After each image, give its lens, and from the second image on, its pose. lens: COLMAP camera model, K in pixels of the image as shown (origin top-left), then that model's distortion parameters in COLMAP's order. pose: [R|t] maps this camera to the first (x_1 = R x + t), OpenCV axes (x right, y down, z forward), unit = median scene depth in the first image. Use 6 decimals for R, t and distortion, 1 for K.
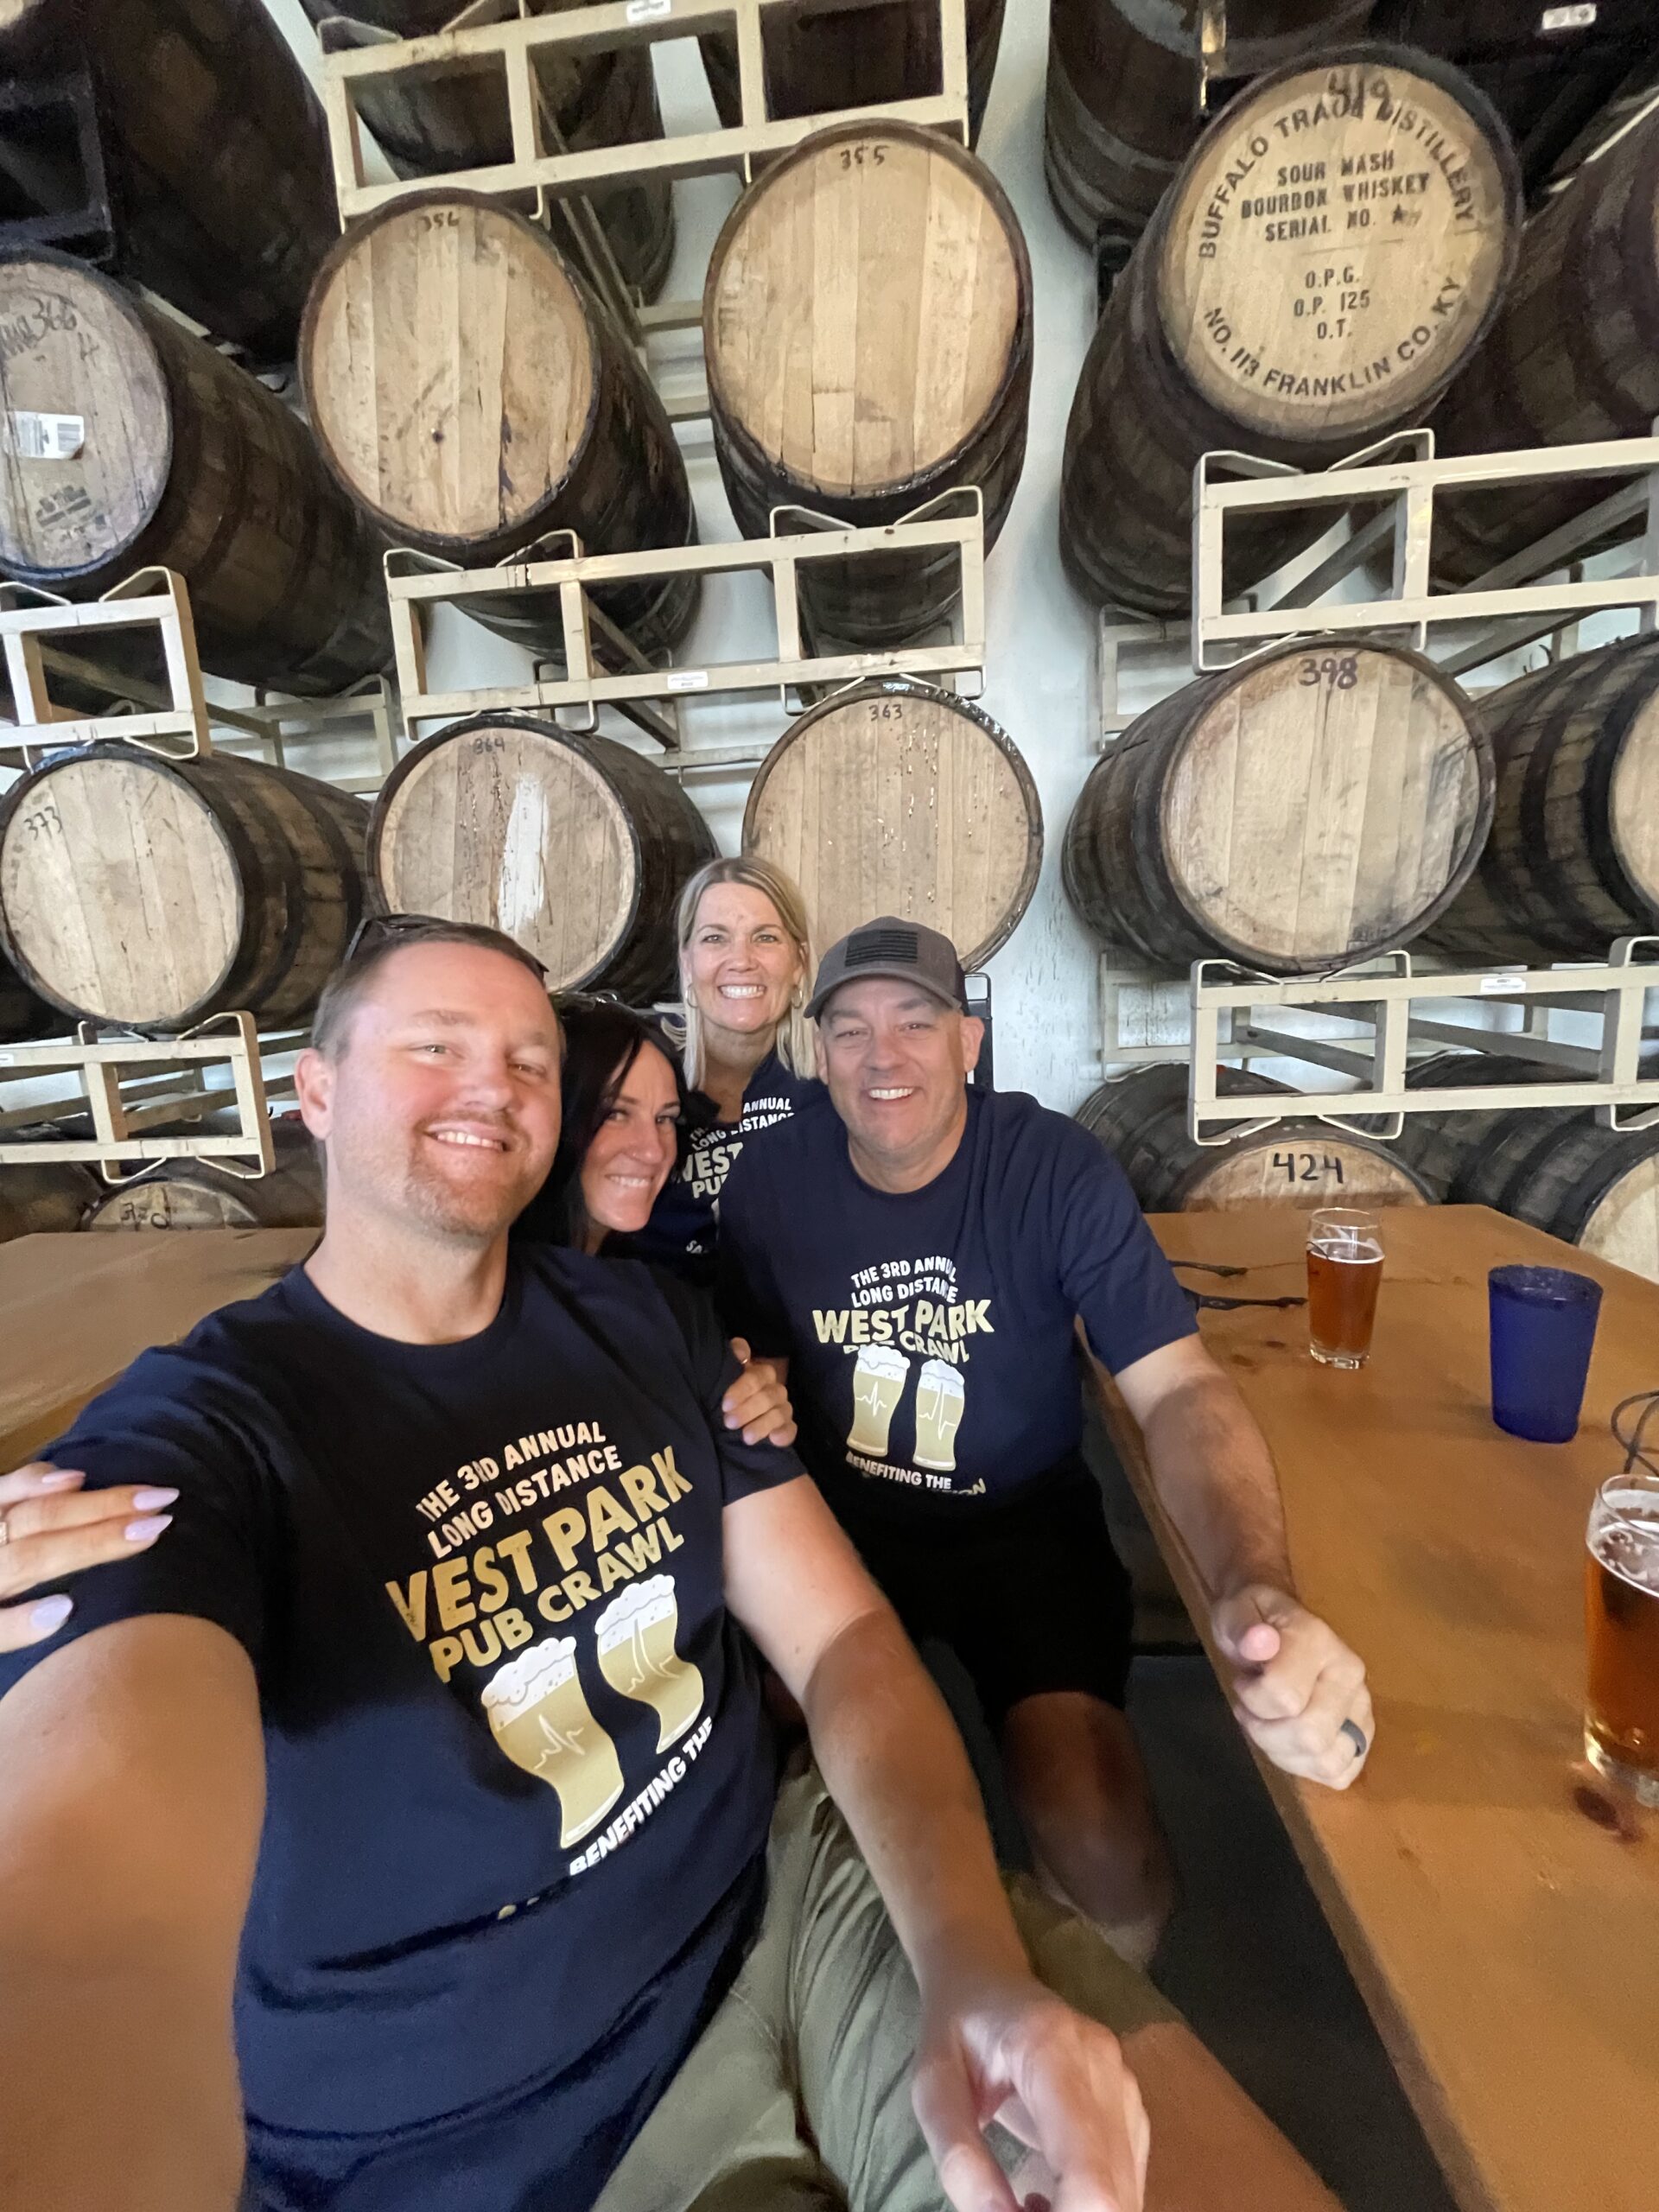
lens RADIAL K [[926.6, 0, 819.5], [0, 926.6, 1094.7], [0, 0, 1]] dist [-0.004704, 0.000833]
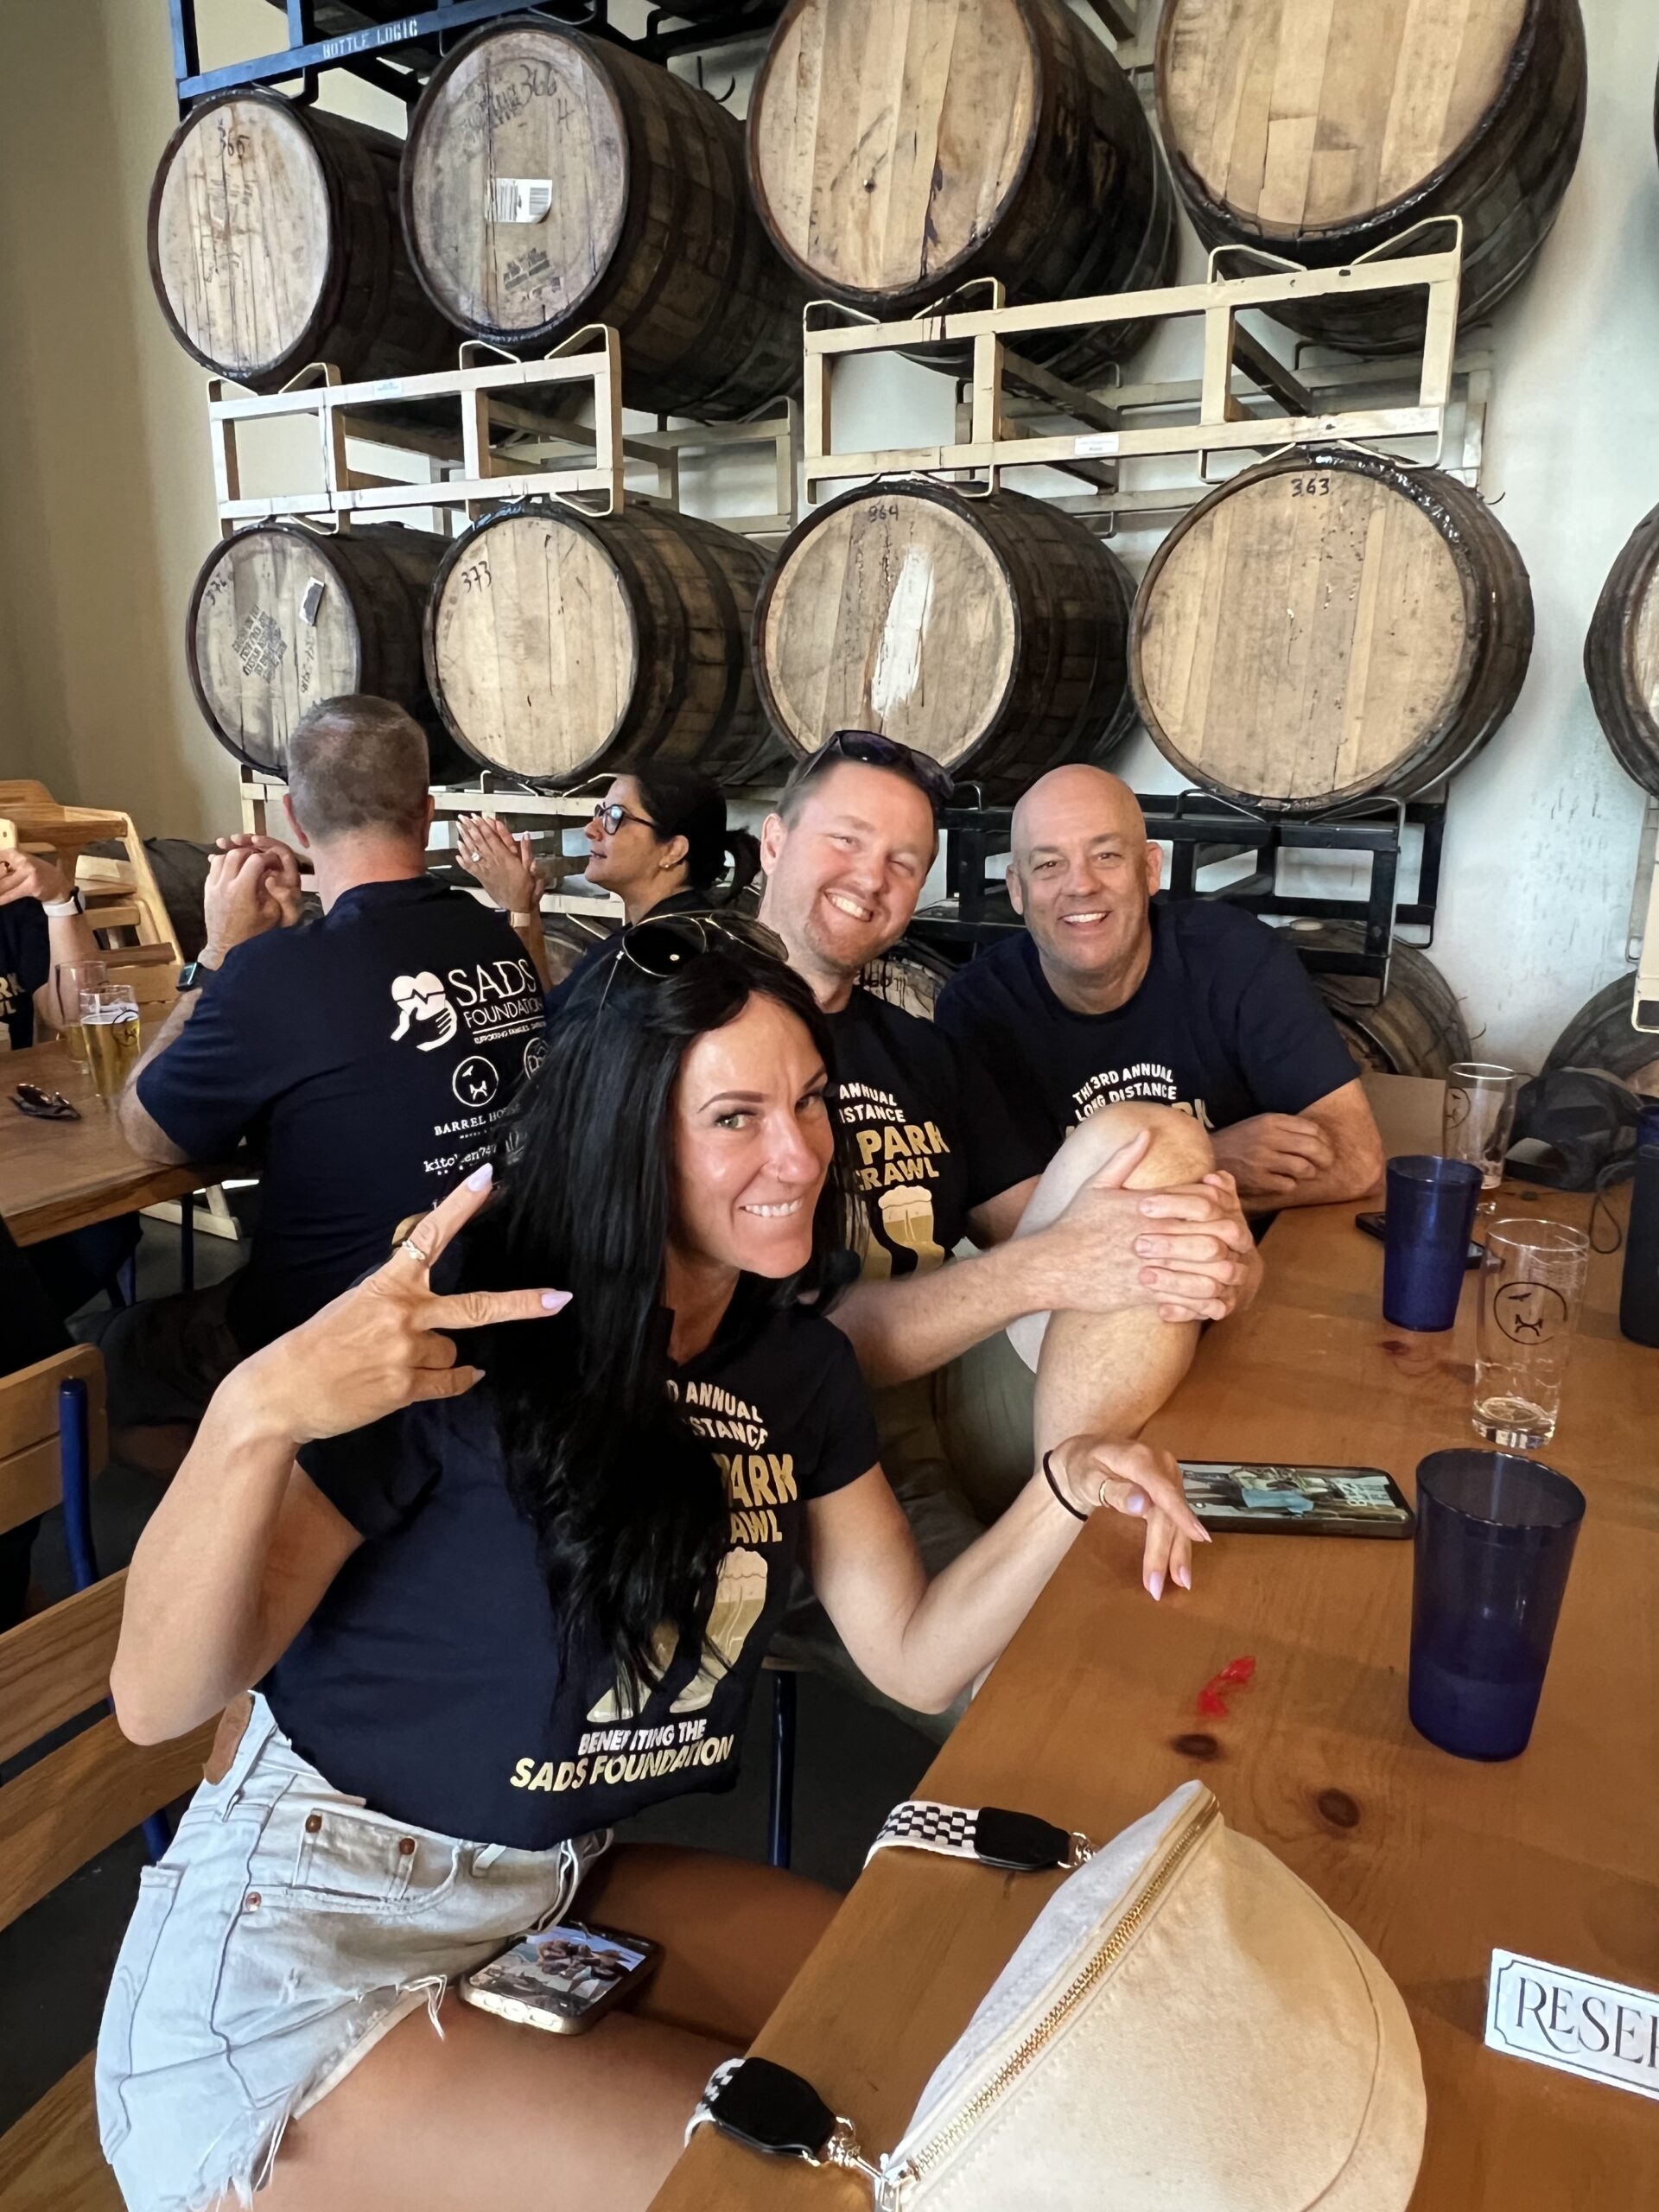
lens RADIAL K [[1463.3, 0, 829.5], [0, 1463.3, 1106.0], [0, 0, 1]] dist [0.000394, -0.003943]
pose [[0.926342, 0.156462, -0.342653, 0.212496], [-0.119649, 0.984763, 0.126197, 0.043829], [0.357177, -0.075904, 0.930947, -0.489716]]
